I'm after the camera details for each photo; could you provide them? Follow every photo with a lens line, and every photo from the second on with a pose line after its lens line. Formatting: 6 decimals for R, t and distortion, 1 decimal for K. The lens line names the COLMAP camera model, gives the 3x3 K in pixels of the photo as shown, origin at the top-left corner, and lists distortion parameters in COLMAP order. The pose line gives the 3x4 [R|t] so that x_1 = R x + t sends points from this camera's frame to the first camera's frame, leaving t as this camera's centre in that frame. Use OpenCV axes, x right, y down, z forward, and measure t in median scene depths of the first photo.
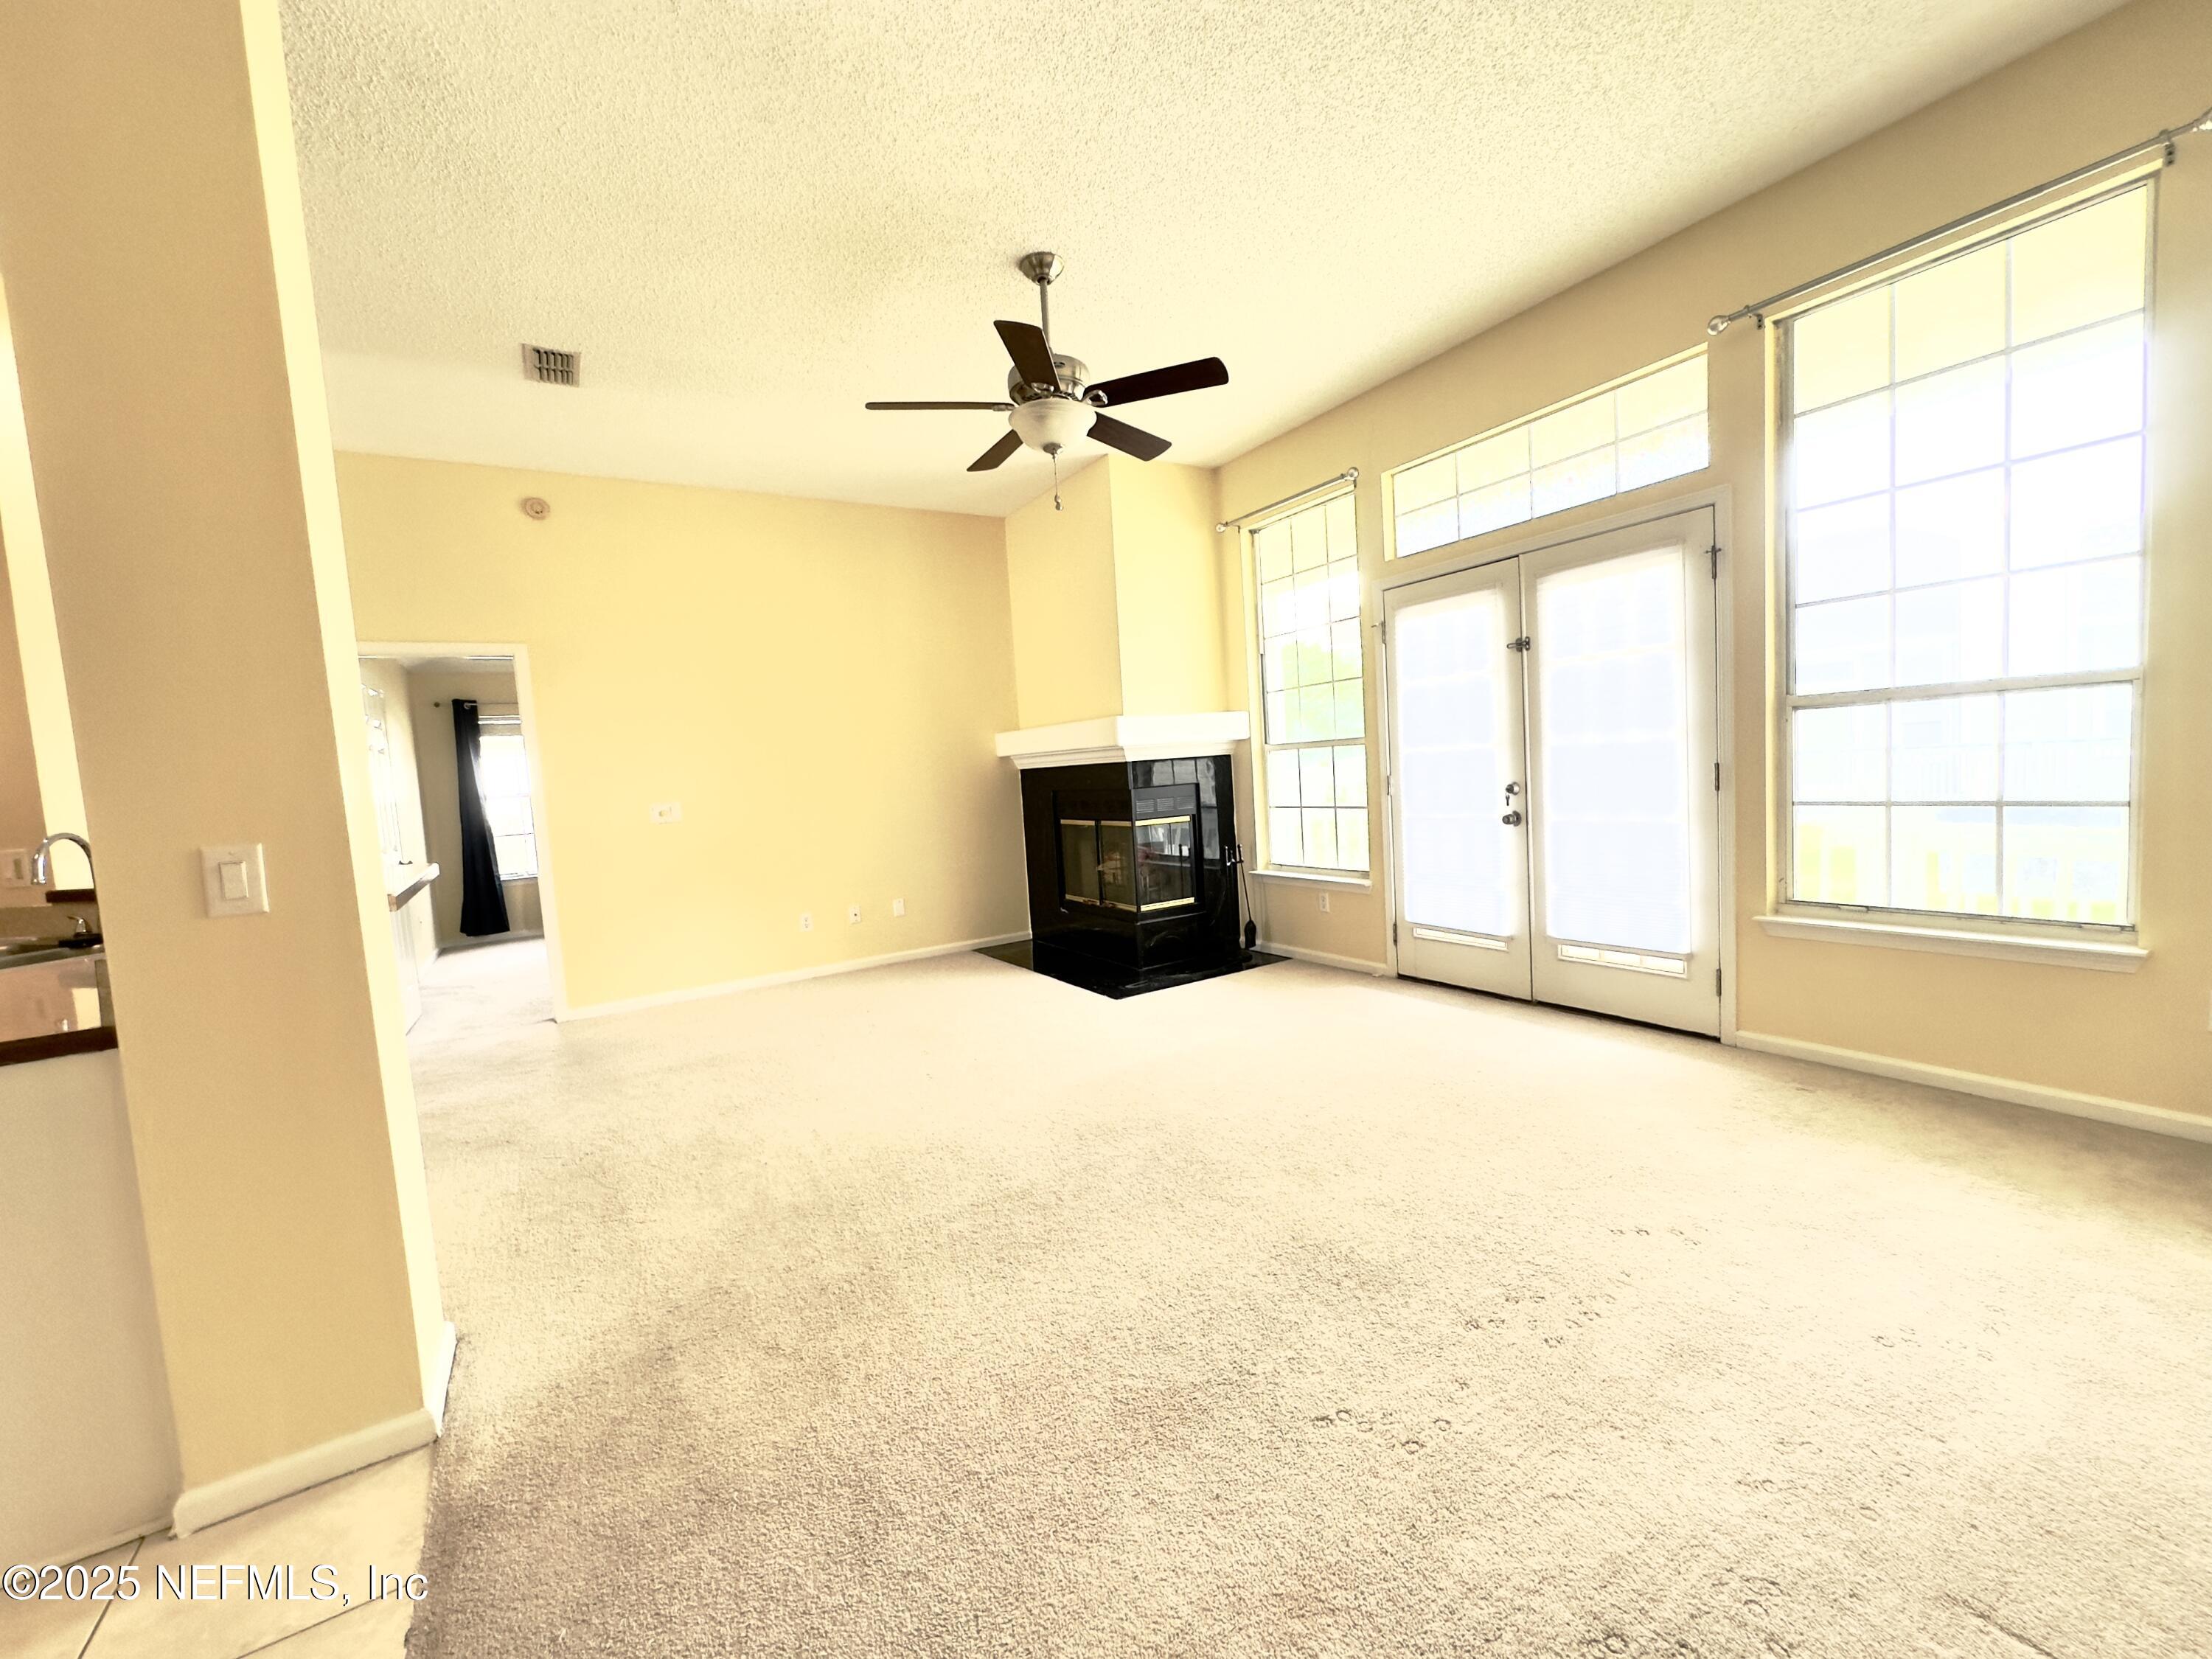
lens RADIAL K [[886.3, 0, 1106.3], [0, 886.3, 832.7], [0, 0, 1]] dist [-0.003073, 0.000509]
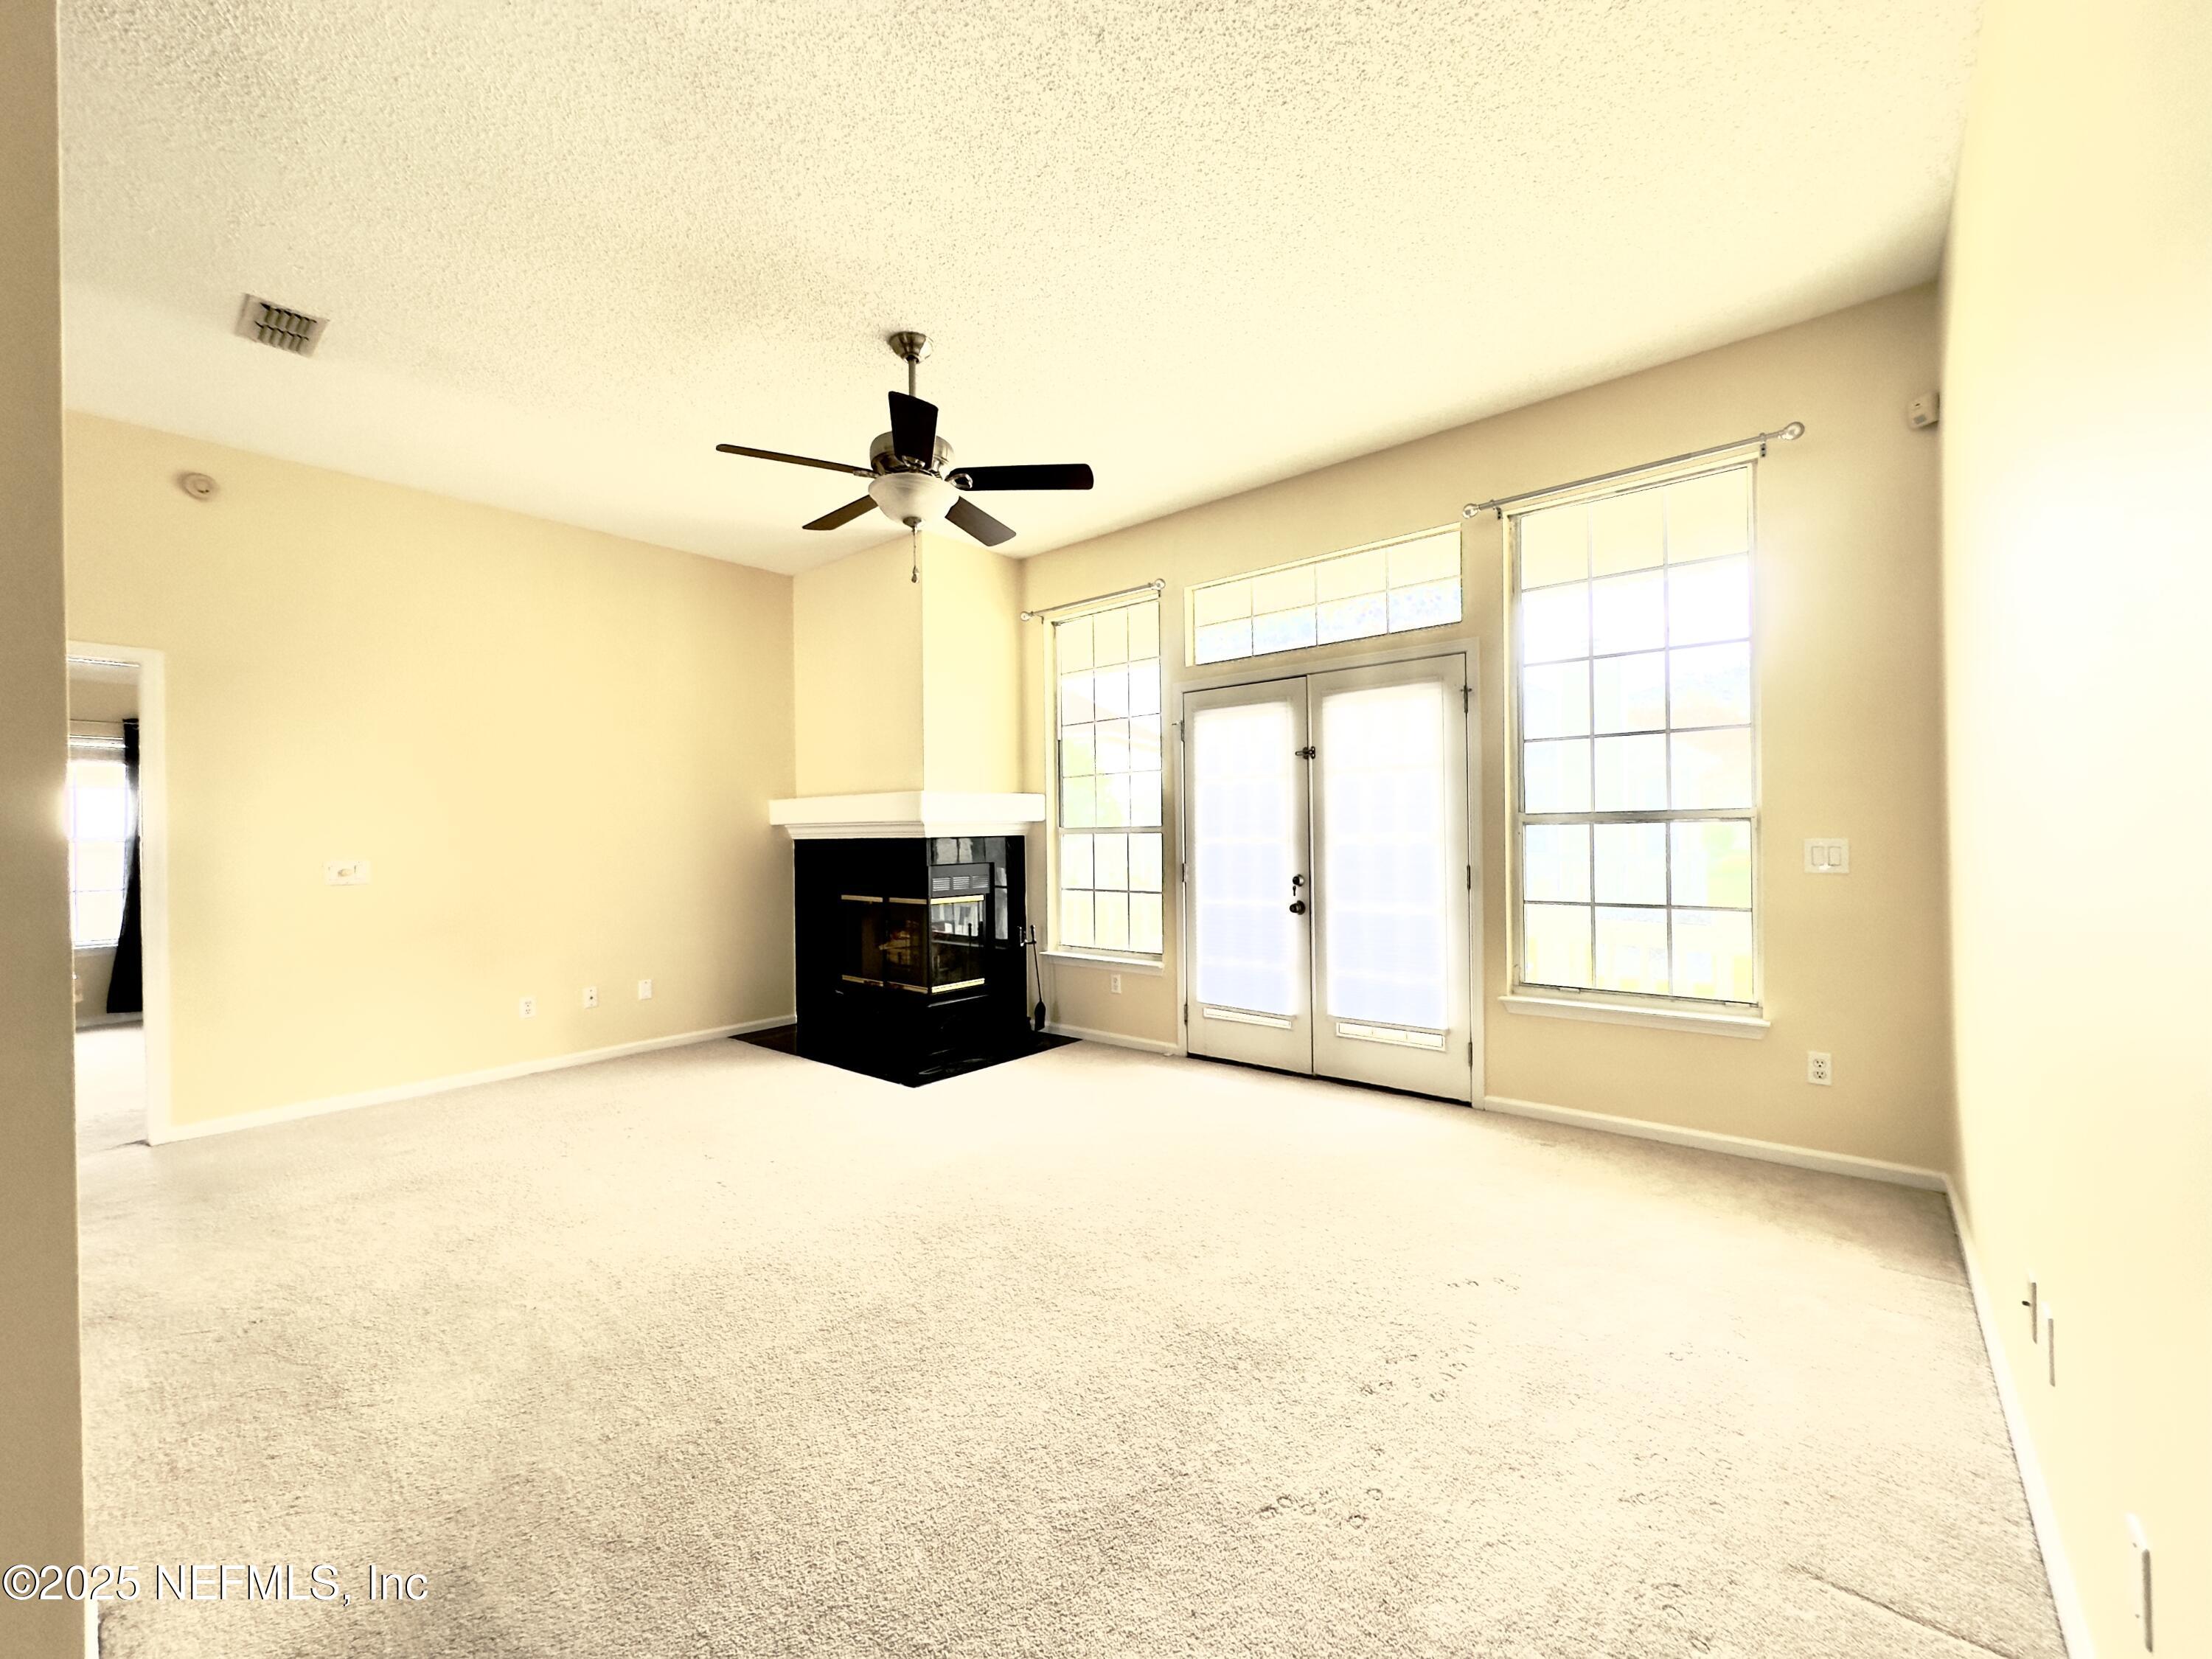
lens RADIAL K [[886.3, 0, 1106.3], [0, 886.3, 832.7], [0, 0, 1]] dist [-0.003073, 0.000509]
pose [[0.950615, 0.051189, 0.306121, -0.142401], [-0.024265, 0.995544, -0.091120, -0.002962], [-0.309422, 0.079192, 0.947622, 0.022926]]
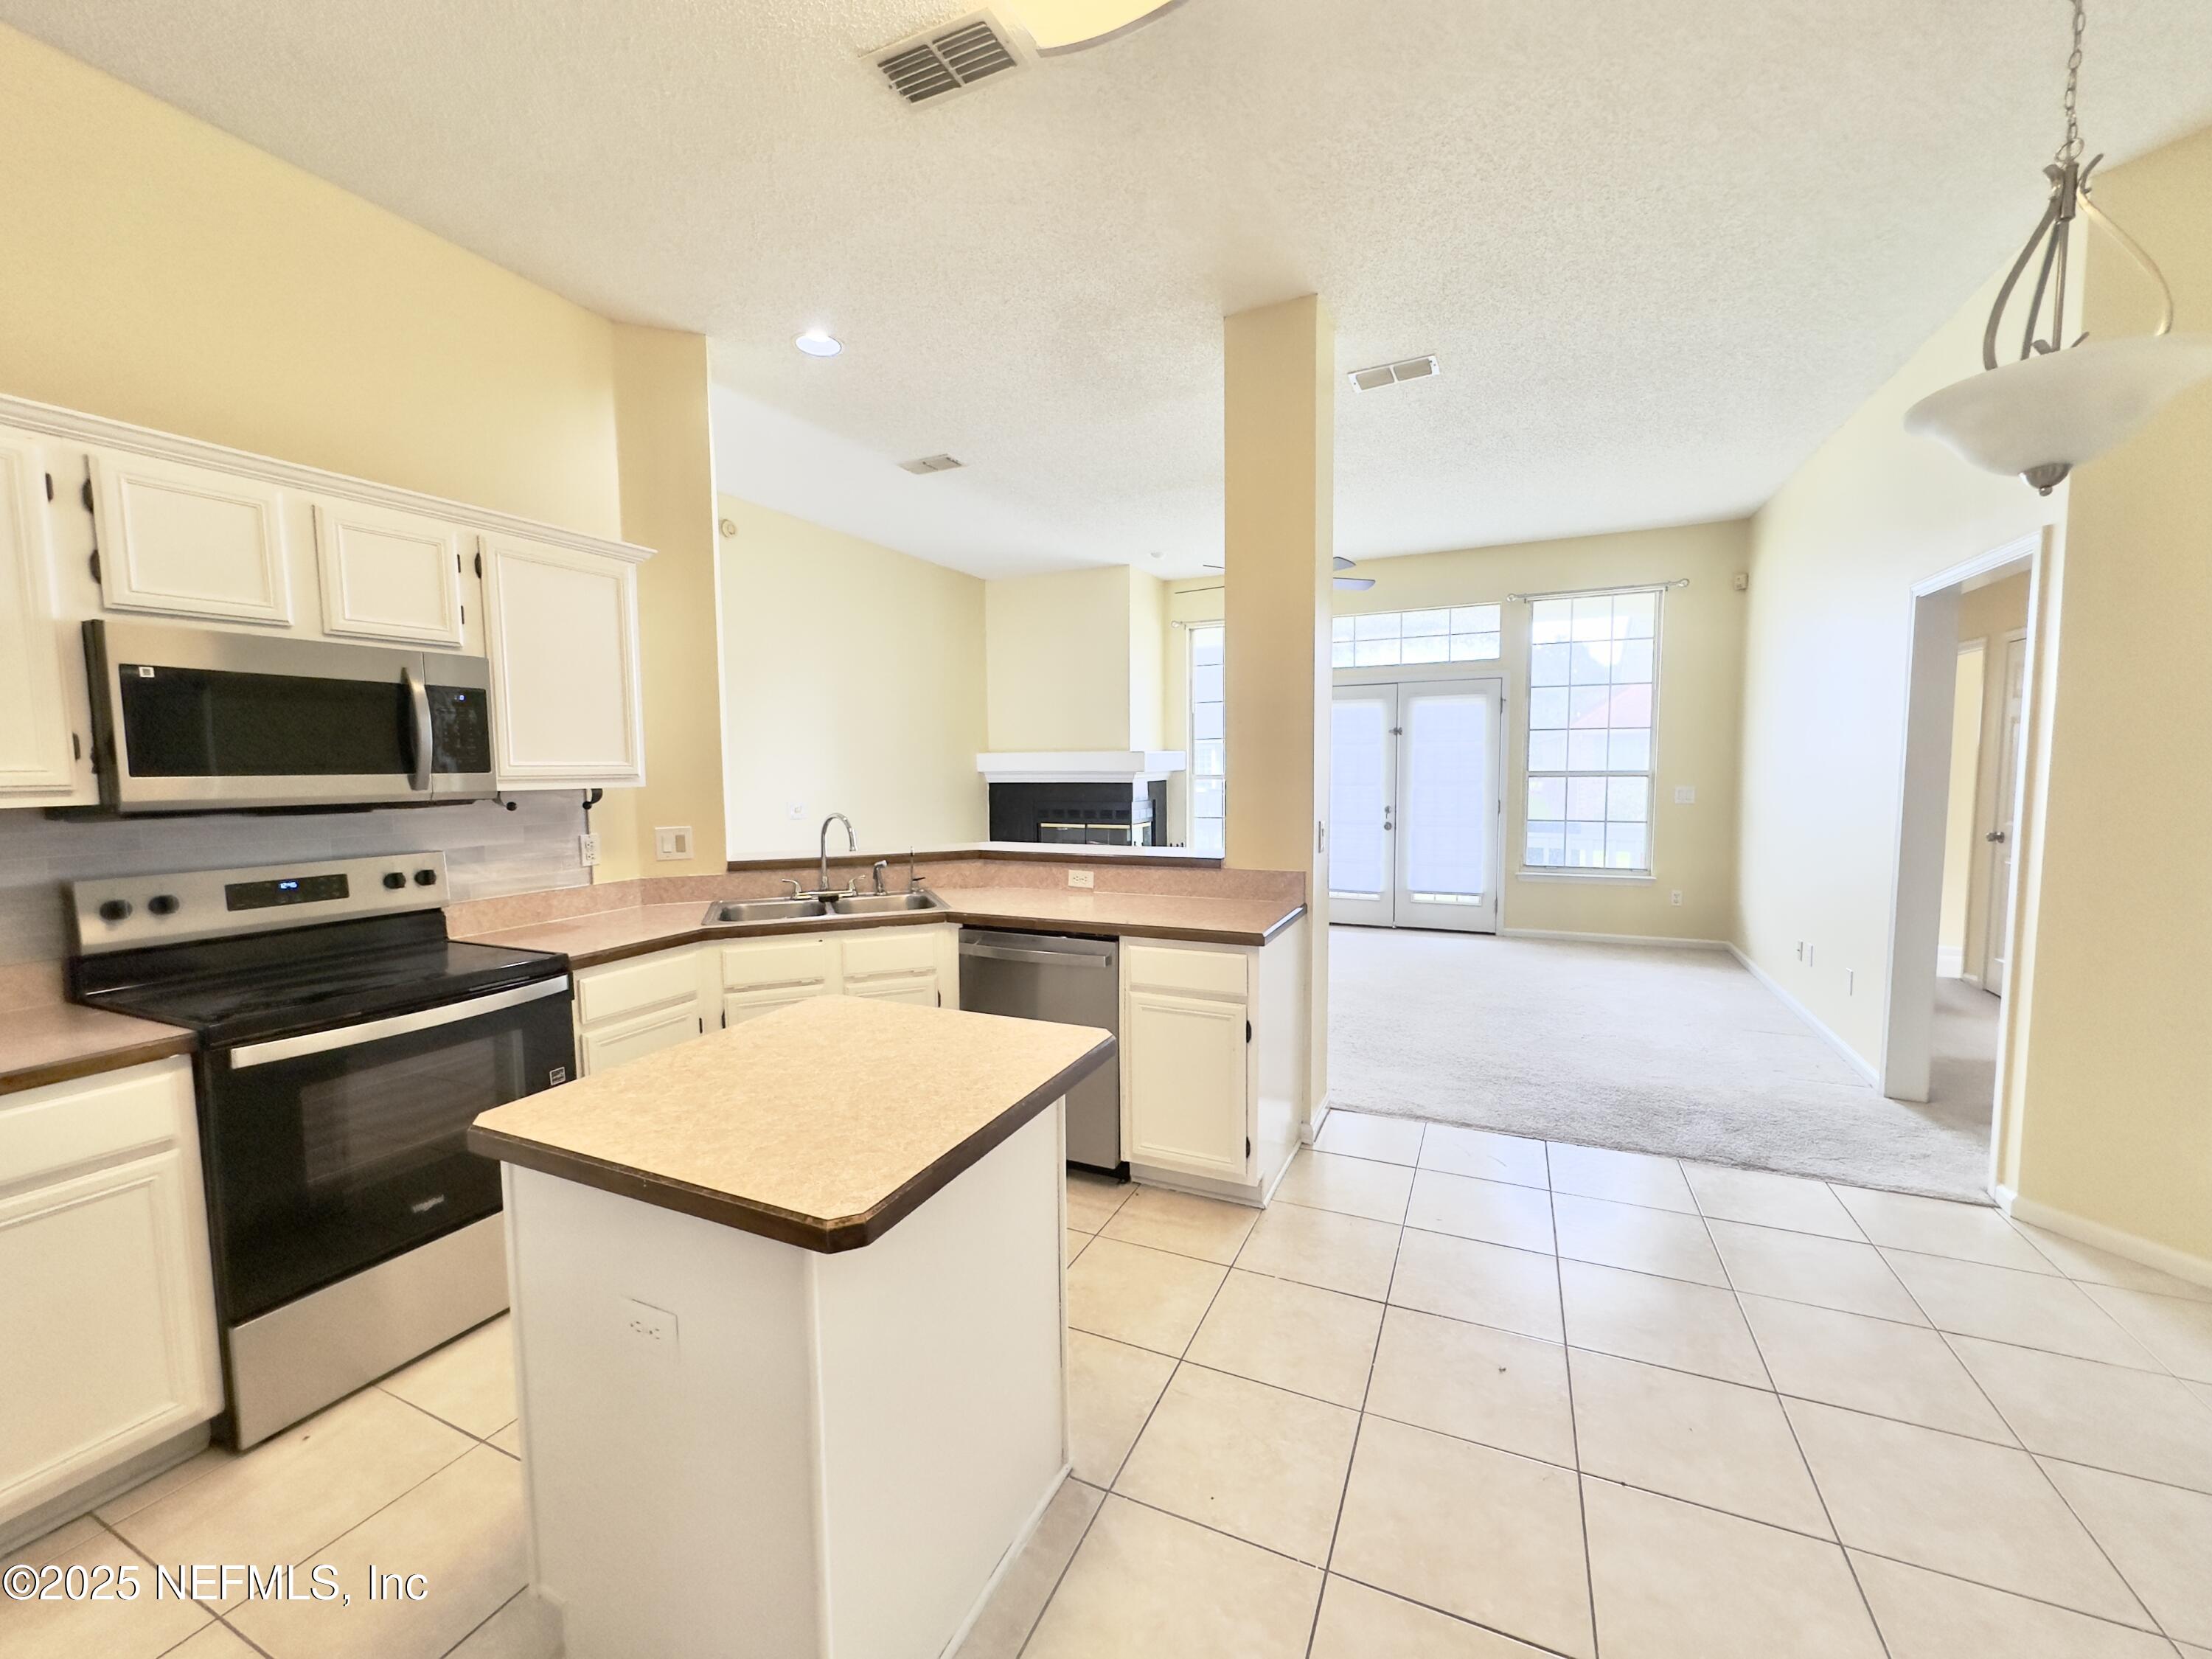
lens RADIAL K [[885.8, 0, 1106.0], [0, 885.8, 833.0], [0, 0, 1]] dist [-0.003323, 0.000414]
pose [[0.835229, 0.013721, 0.549732, -1.292197], [-0.004002, 0.999814, -0.018875, 0.043894], [-0.549888, 0.013565, 0.835128, -0.248604]]
